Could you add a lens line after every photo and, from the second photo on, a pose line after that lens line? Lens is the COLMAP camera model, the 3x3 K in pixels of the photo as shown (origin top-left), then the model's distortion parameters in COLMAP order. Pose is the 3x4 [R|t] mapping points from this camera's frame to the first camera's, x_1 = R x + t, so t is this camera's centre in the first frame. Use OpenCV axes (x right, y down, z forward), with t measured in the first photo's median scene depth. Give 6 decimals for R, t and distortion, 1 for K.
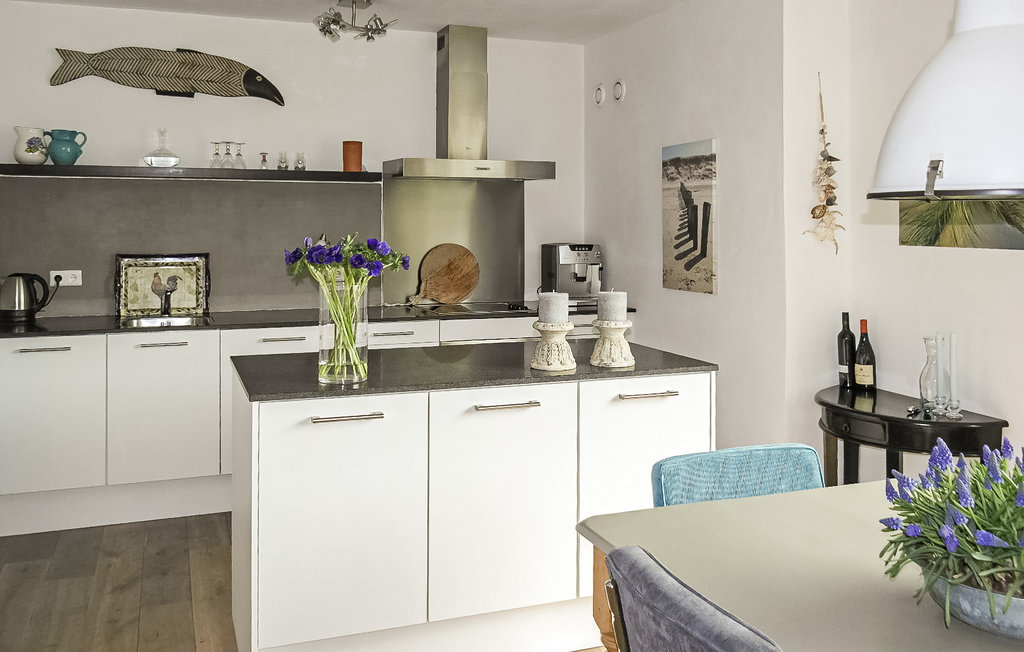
lens RADIAL K [[870.0, 0, 511.0], [0, 870.0, 222.5], [0, 0, 1]] dist [-0.000986, -0.002612]
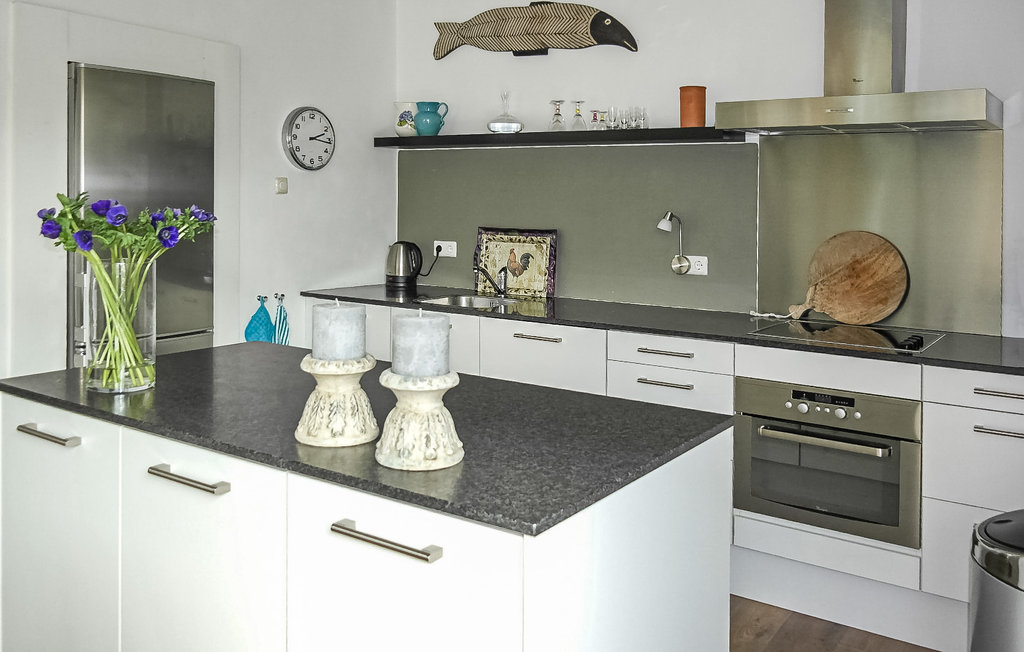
lens RADIAL K [[866.9, 0, 512.9], [0, 866.9, 203.4], [0, 0, 1]] dist [0.000972, 0.000093]
pose [[0.567829, 0.011345, -0.823068, 0.360541], [-0.016325, 0.999864, 0.002519, 0.007339], [0.822985, 0.012006, 0.567937, 0.489179]]
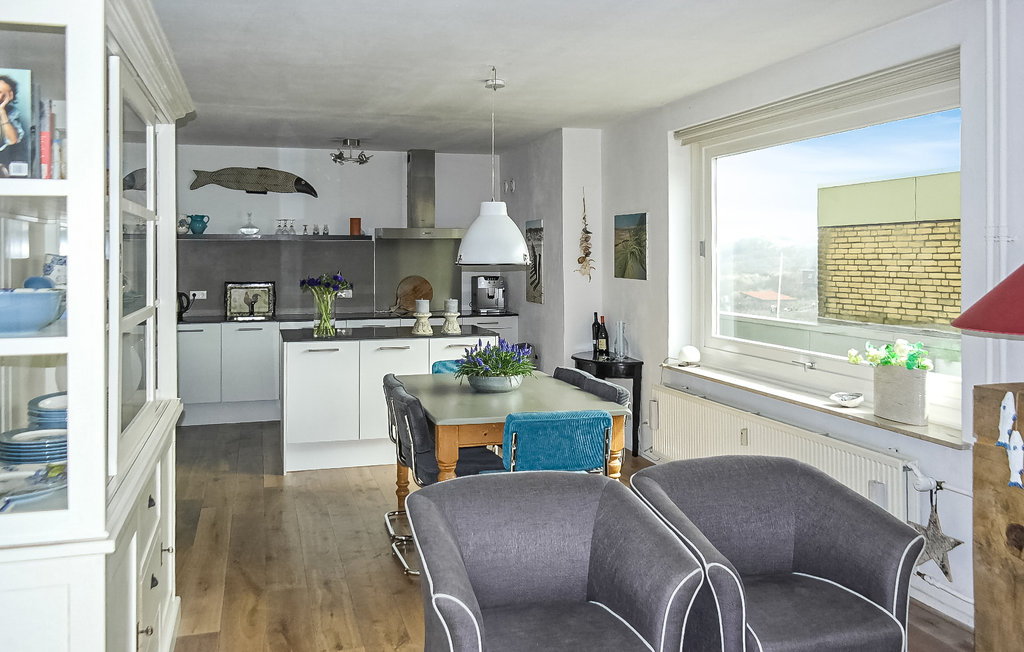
lens RADIAL K [[839.3, 0, 532.8], [0, 839.3, 250.1], [0, 0, 1]] dist [-0.011081, -0.003715]
pose [[0.998195, -0.001438, -0.060038, 0.294931], [0.001287, 0.999996, -0.002545, -0.024740], [0.060041, 0.002463, 0.998193, -0.712473]]
